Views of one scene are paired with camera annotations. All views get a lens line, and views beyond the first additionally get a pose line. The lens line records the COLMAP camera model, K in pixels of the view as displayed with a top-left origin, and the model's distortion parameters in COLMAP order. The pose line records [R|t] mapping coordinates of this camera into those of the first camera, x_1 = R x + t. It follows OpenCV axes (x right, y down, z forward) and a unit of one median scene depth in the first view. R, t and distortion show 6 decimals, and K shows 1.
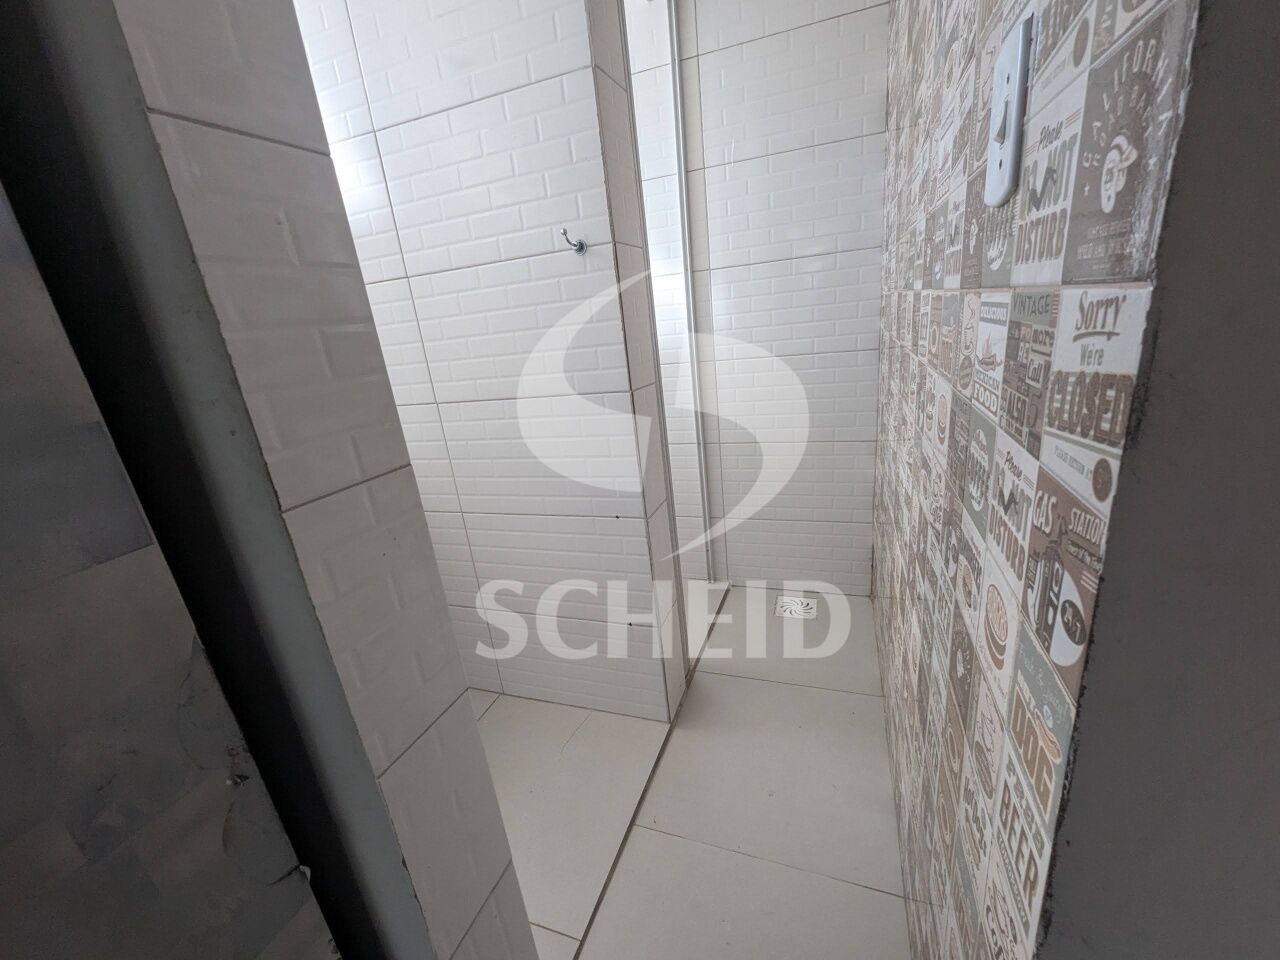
lens RADIAL K [[530.1, 0, 642.3], [0, 530.1, 489.4], [0, 0, 1]] dist [0.002307, -0.000490]
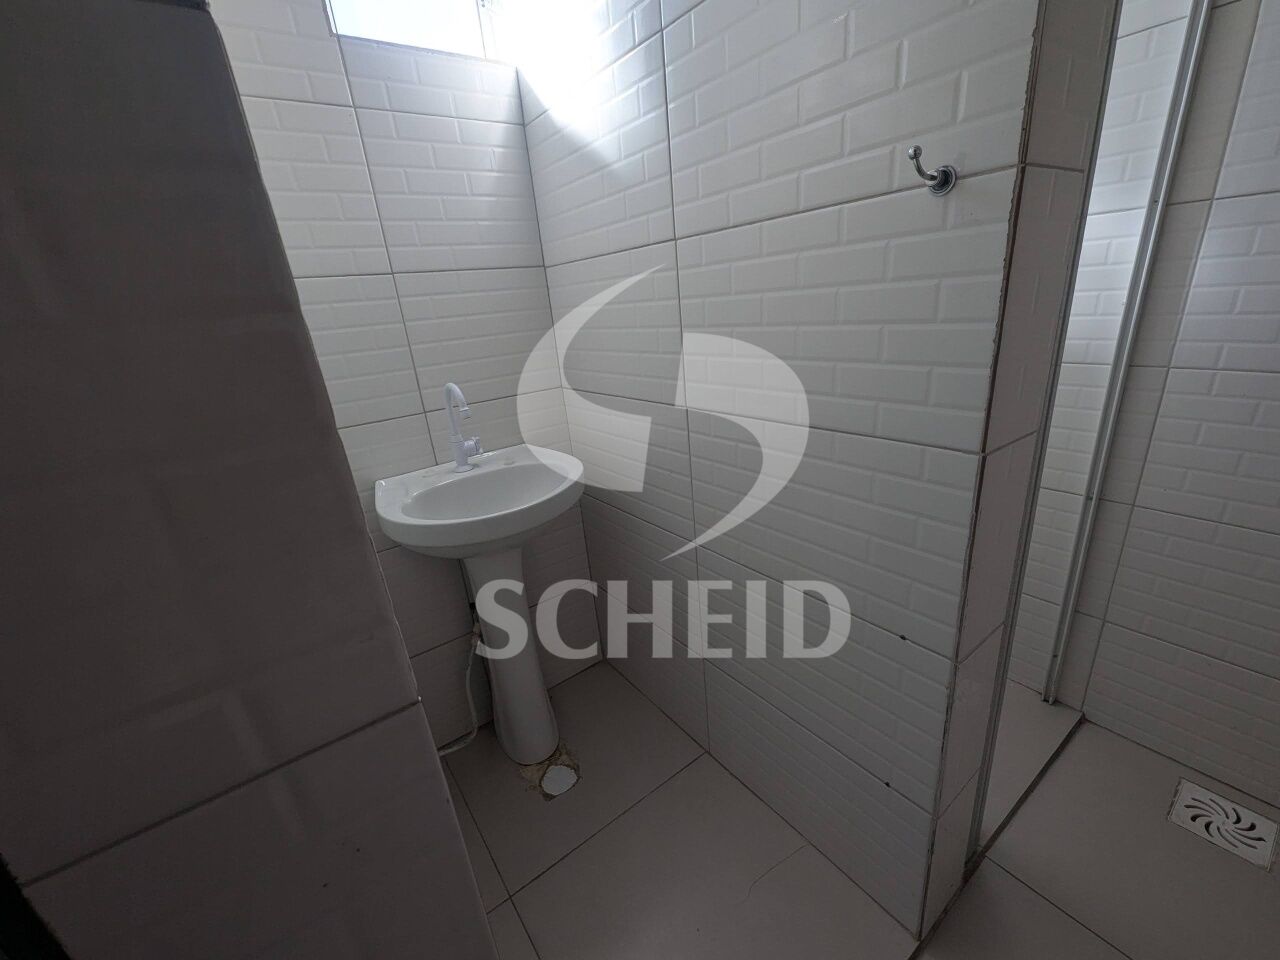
lens RADIAL K [[530.1, 0, 642.3], [0, 530.1, 489.4], [0, 0, 1]] dist [0.002307, -0.000490]
pose [[0.835281, 0.219584, -0.504072, -0.028875], [-0.167246, 0.974817, 0.147512, -0.163744], [0.523770, -0.038910, 0.850971, 0.337460]]
